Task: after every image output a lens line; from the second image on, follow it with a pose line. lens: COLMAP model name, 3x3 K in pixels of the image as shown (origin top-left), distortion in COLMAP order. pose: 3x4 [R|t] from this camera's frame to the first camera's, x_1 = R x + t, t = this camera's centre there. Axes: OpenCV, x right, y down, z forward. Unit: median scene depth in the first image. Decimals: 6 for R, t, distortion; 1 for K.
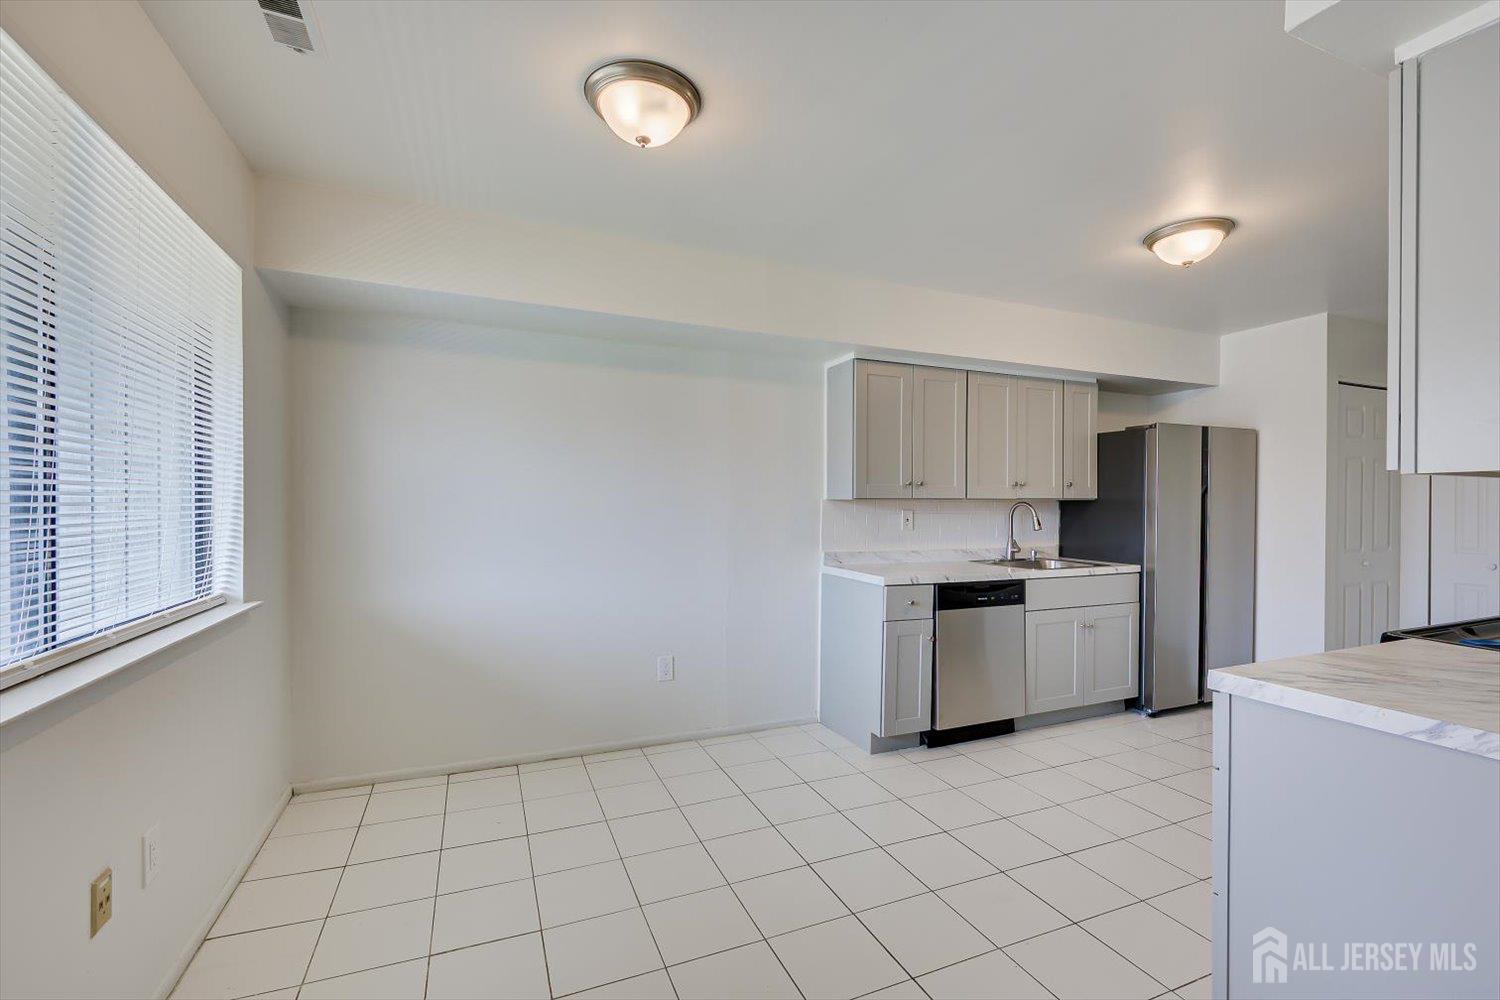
lens RADIAL K [[647.3, 0, 754.1], [0, 647.3, 501.3], [0, 0, 1]] dist [0.000450, 0.000360]
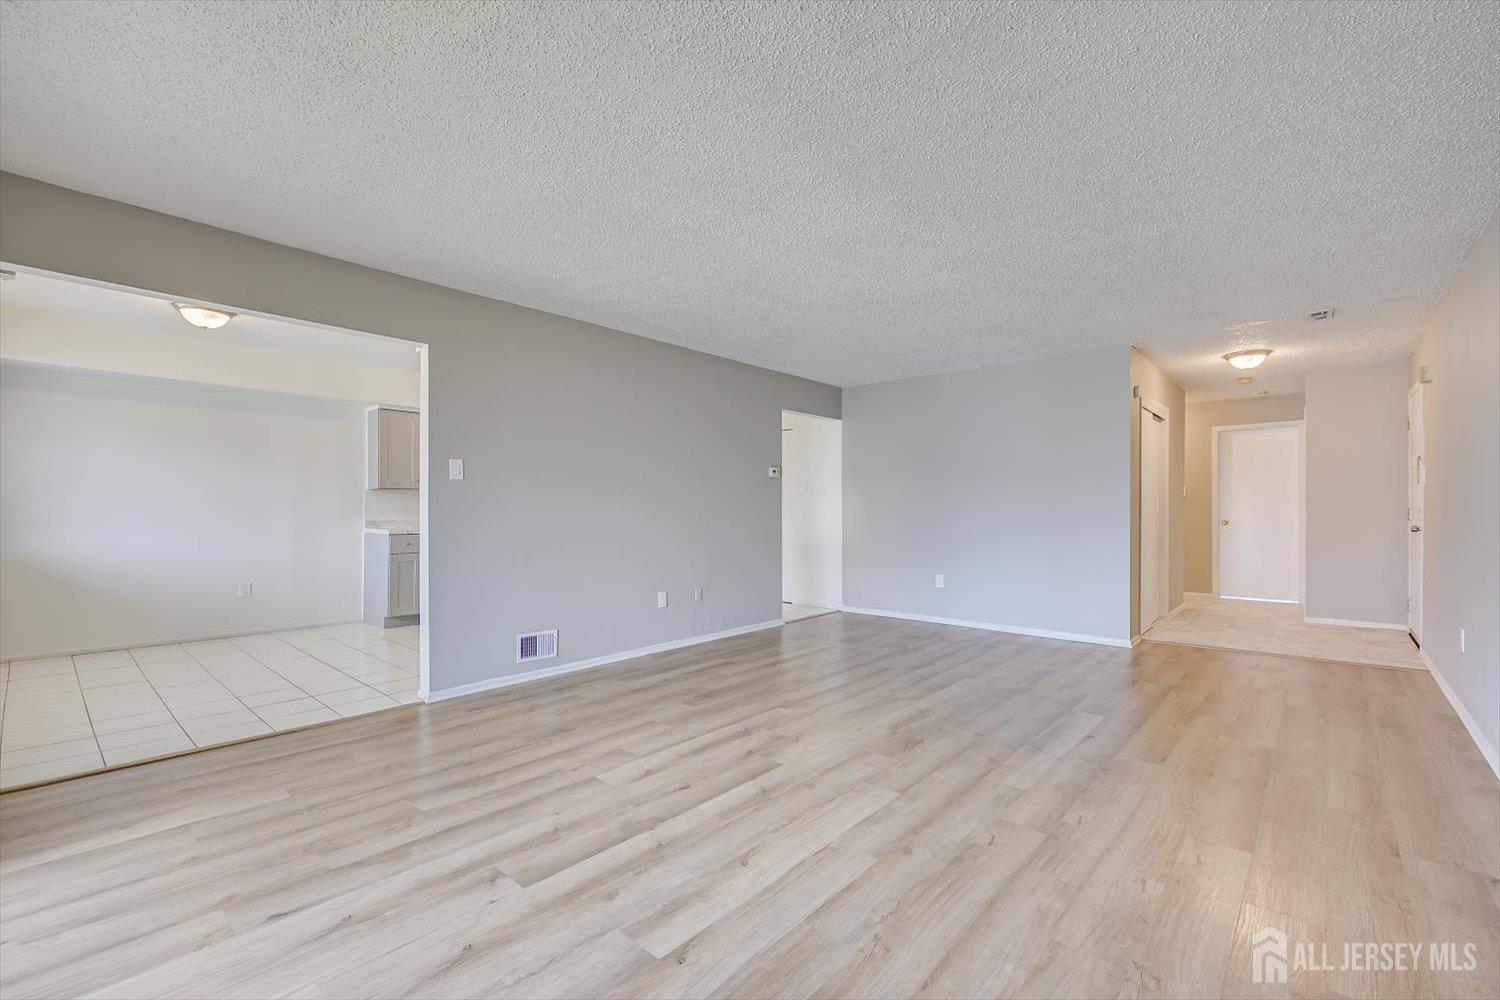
lens RADIAL K [[647.3, 0, 754.1], [0, 647.3, 501.3], [0, 0, 1]] dist [0.000450, 0.000360]
pose [[0.901414, -0.001108, 0.432956, 0.308804], [0.005647, 0.999942, -0.009196, 0.053221], [-0.432920, 0.010734, 0.901368, -1.017150]]
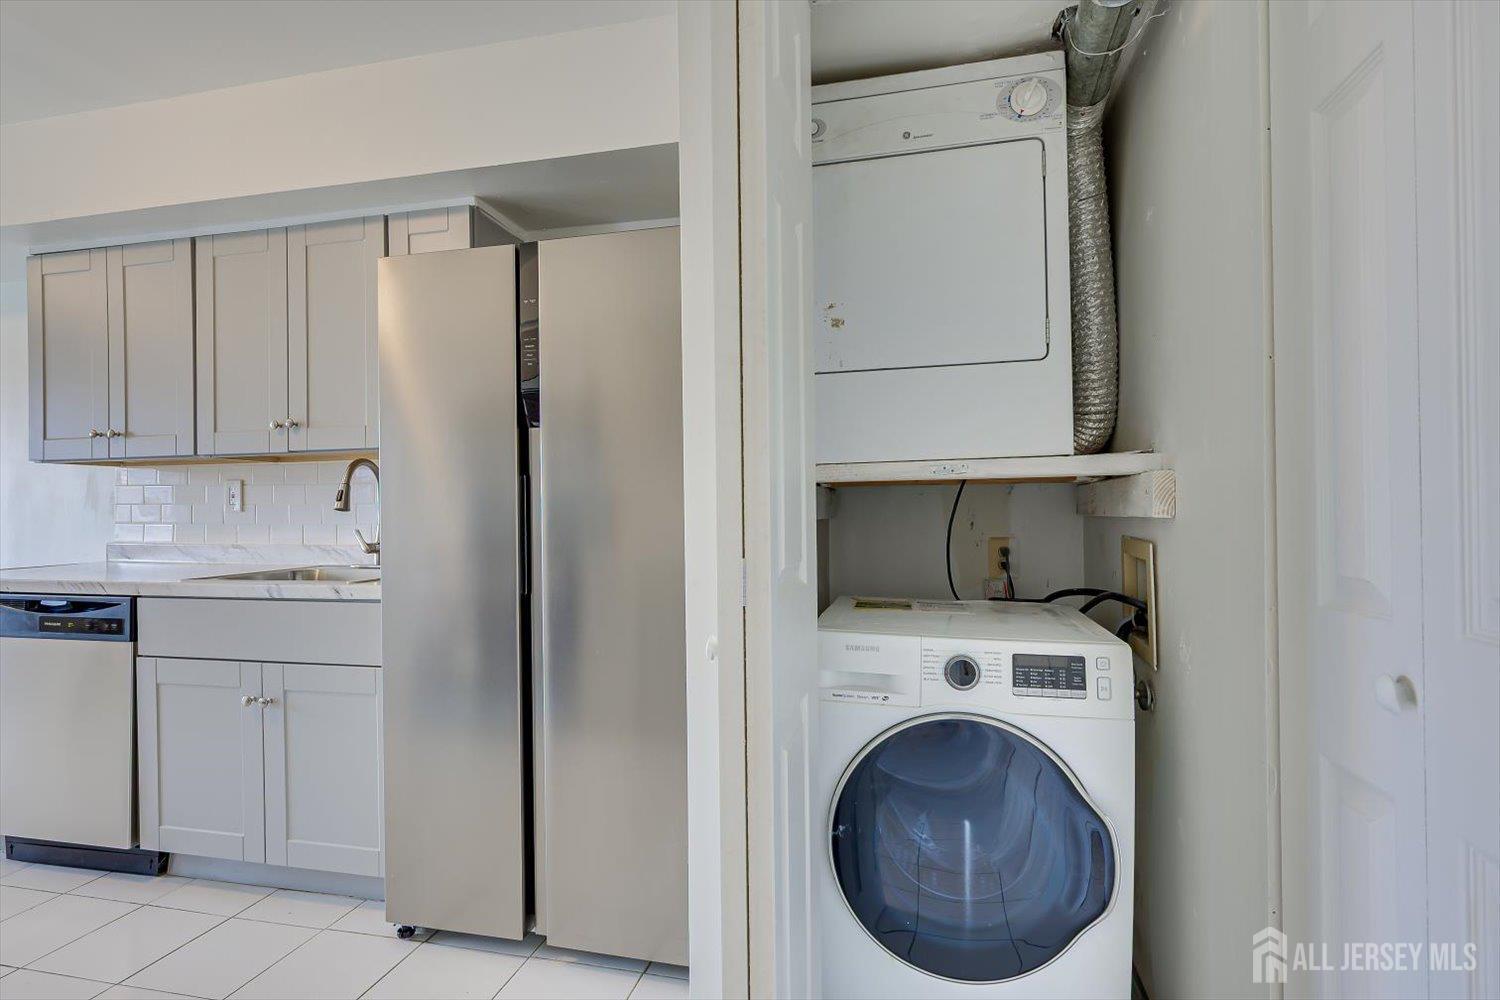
lens RADIAL K [[748.0, 0, 755.9], [0, 748.0, 506.5], [0, 0, 1]] dist [0.001945, 0.000079]
pose [[0.807340, -0.014495, -0.589908, 1.181541], [0.011407, 0.999895, -0.008957, 0.056098], [0.589976, 0.000502, 0.807421, 0.783942]]
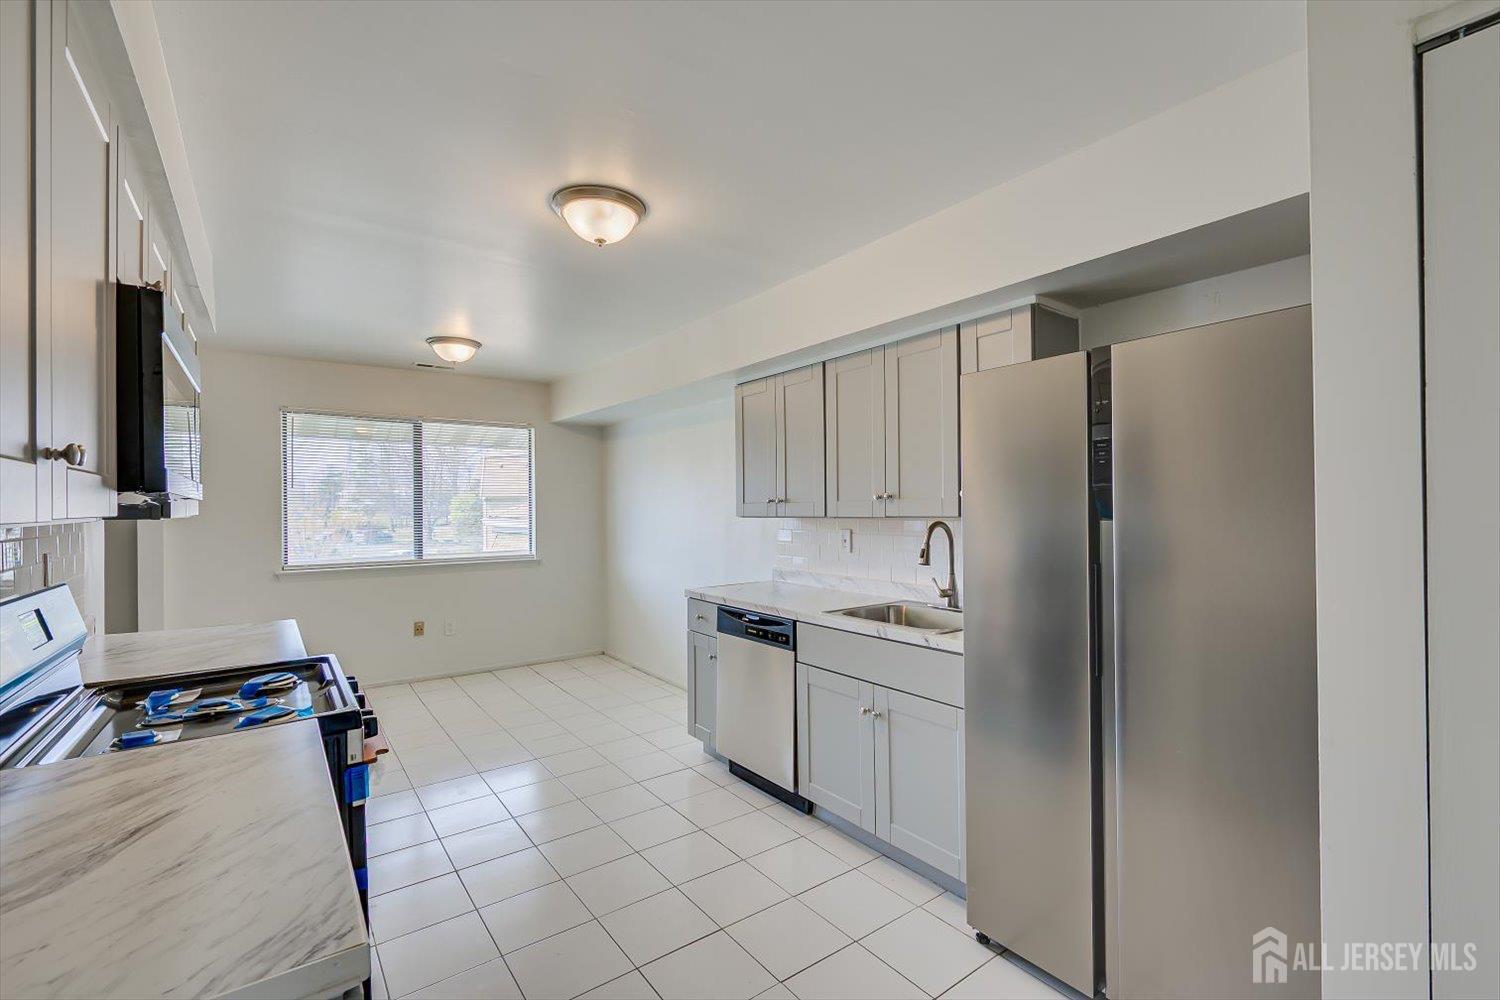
lens RADIAL K [[657.0, 0, 750.0], [0, 657.0, 500.0], [0, 0, 1]] dist [-0.000253, -0.000049]
pose [[0.222441, -0.017153, -0.974795, 1.162256], [0.004626, 0.999853, -0.016539, -0.012157], [0.974935, -0.000831, 0.222487, 0.752398]]
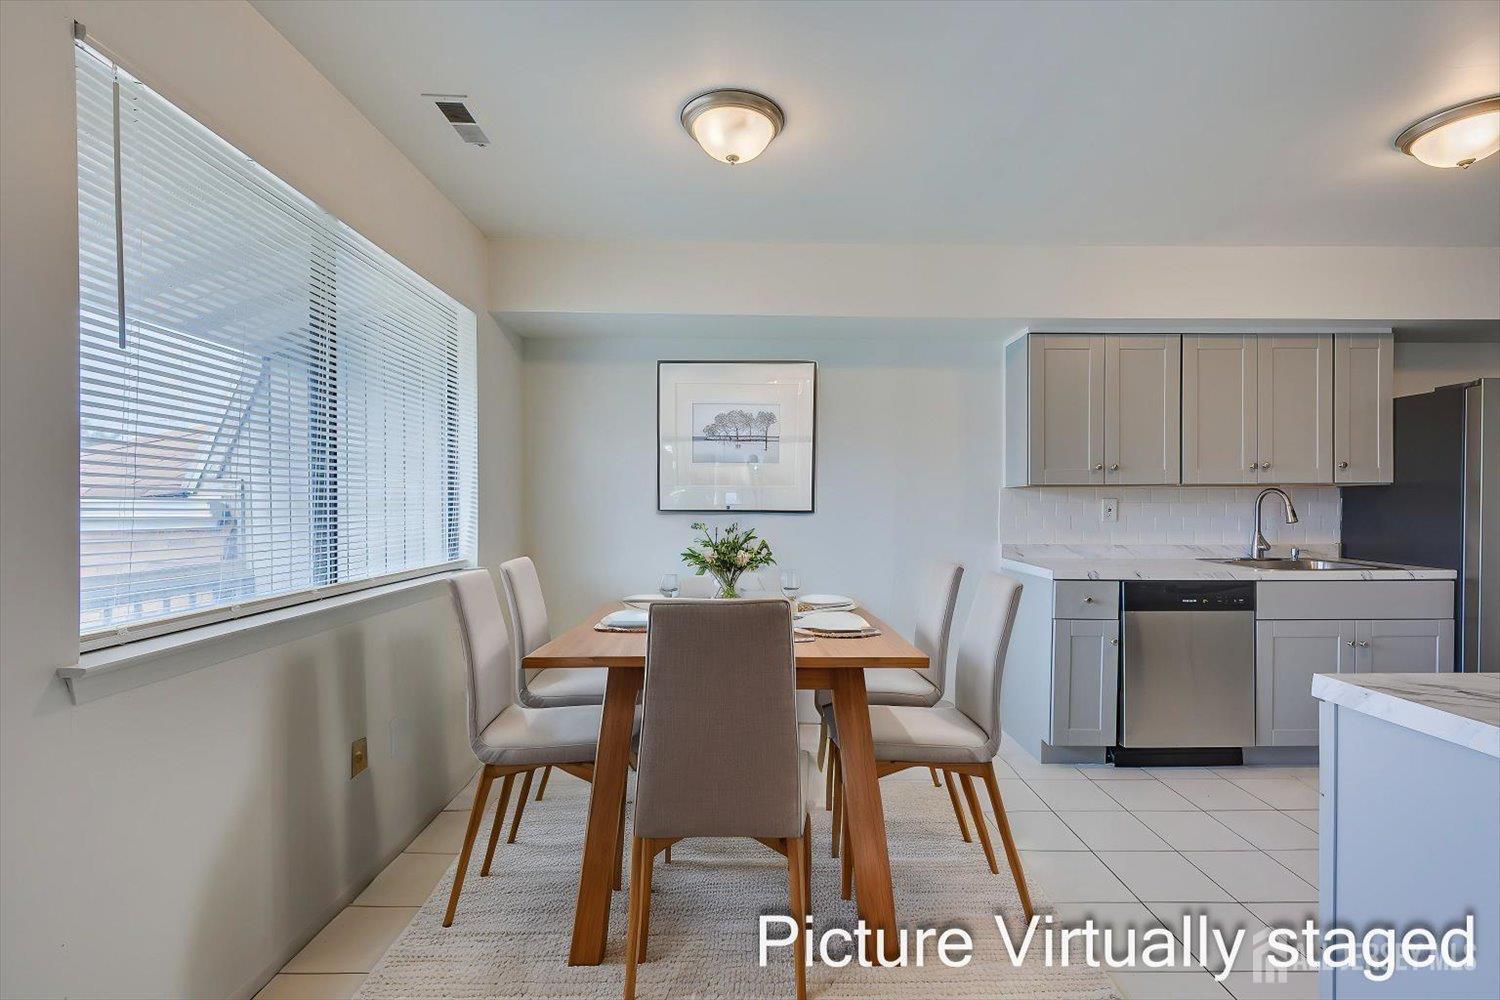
lens RADIAL K [[657.0, 0, 750.0], [0, 657.0, 500.0], [0, 0, 1]] dist [-0.000253, -0.000049]
pose [[0.924187, -0.004562, -0.381914, 0.141234], [0.004893, 0.999988, -0.000103, 0.014633], [0.381910, -0.001774, 0.924198, -0.015576]]
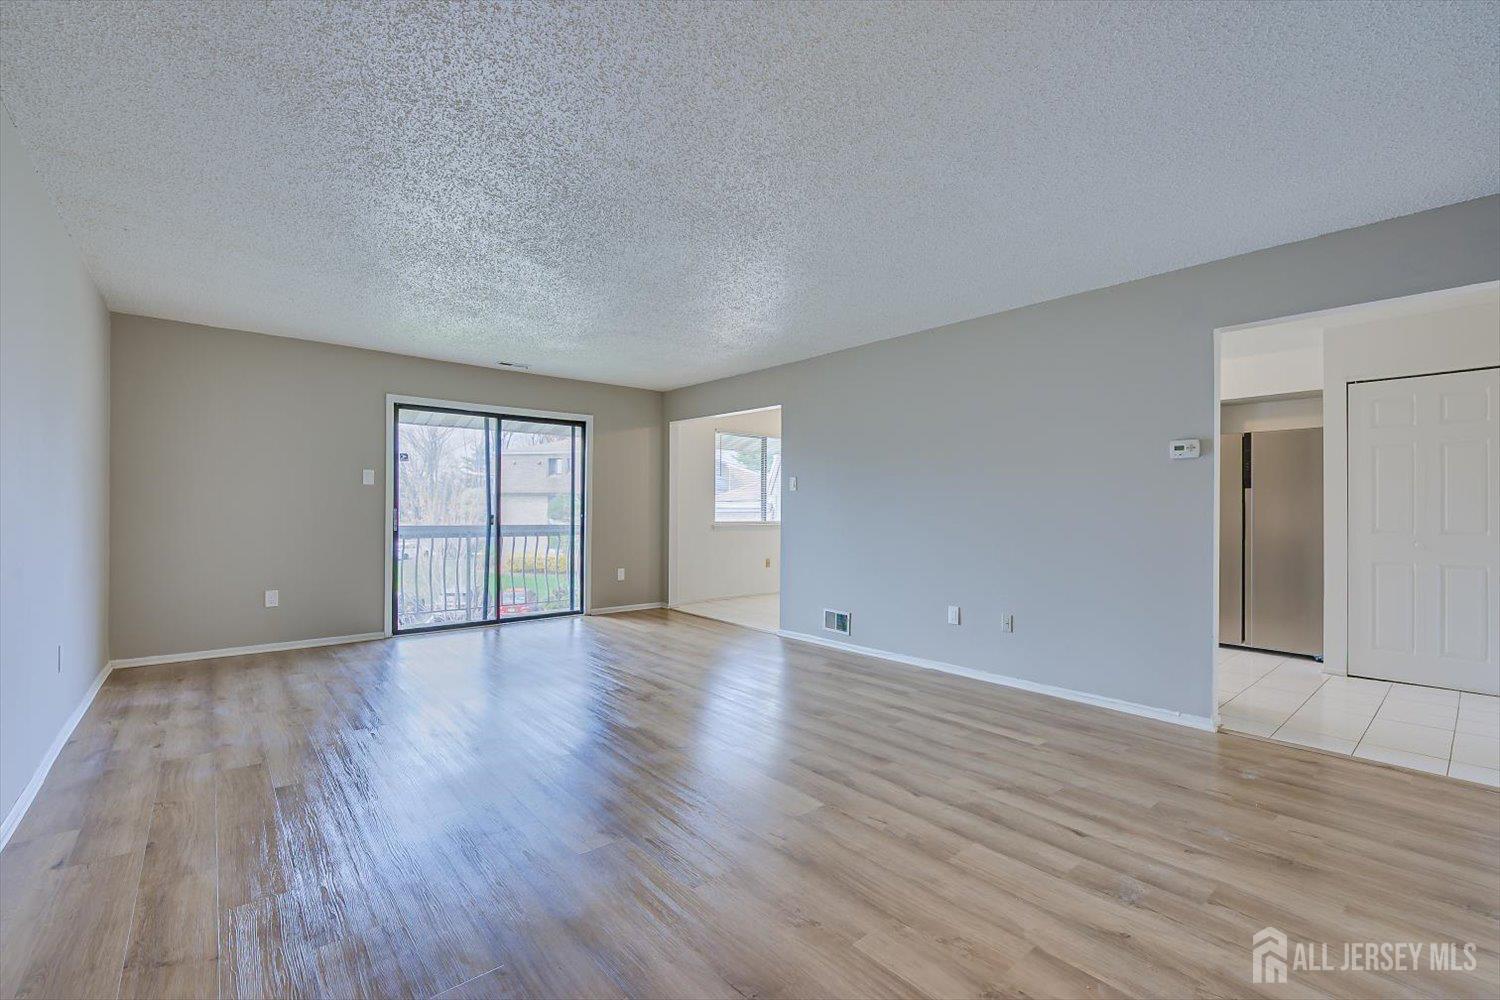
lens RADIAL K [[647.3, 0, 754.1], [0, 647.3, 501.3], [0, 0, 1]] dist [0.000450, 0.000360]
pose [[0.303628, -0.013151, -0.952700, 1.816024], [-0.007313, 0.999843, -0.016132, 0.058224], [0.952763, 0.011866, 0.303484, -0.395254]]
